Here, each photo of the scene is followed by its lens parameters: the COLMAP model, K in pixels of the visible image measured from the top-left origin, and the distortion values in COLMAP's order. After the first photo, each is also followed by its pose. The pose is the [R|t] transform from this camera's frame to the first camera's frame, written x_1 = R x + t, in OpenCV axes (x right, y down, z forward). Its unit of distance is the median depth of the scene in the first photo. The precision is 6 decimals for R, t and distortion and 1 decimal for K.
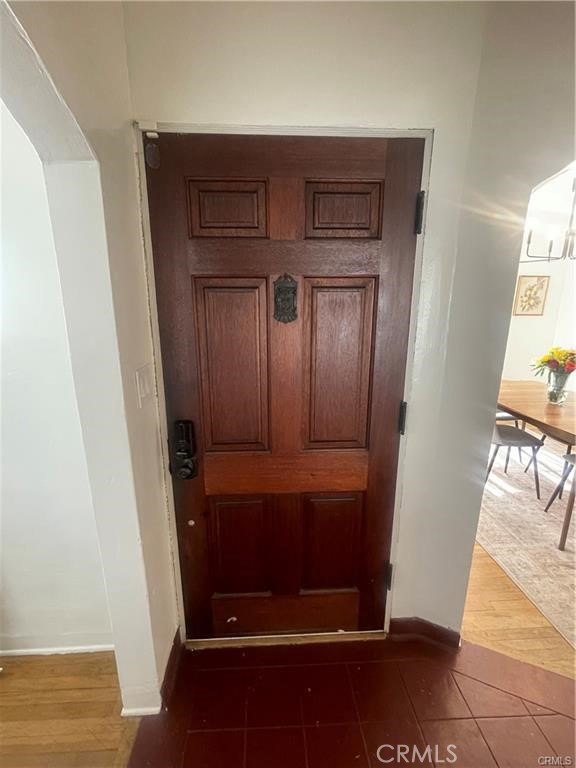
lens RADIAL K [[341.6, 0, 288.0], [0, 341.6, 384.0], [0, 0, 1]] dist [-0.000042, 0.000279]
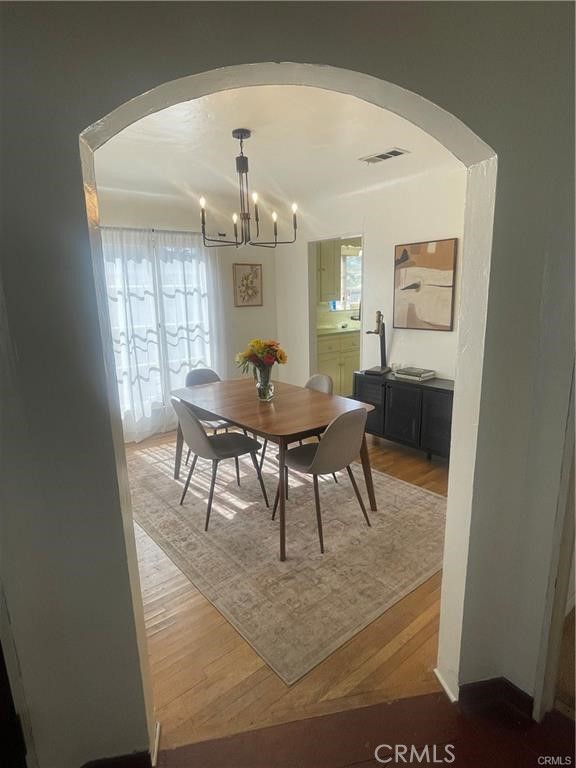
lens RADIAL K [[420.8, 0, 288.0], [0, 420.8, 384.0], [0, 0, 1]] dist [-0.001947, -0.001414]
pose [[0.809574, -0.151316, 0.567181, 0.191945], [0.168083, 0.985504, 0.023005, -0.001754], [-0.562440, 0.076709, 0.823272, 0.025004]]
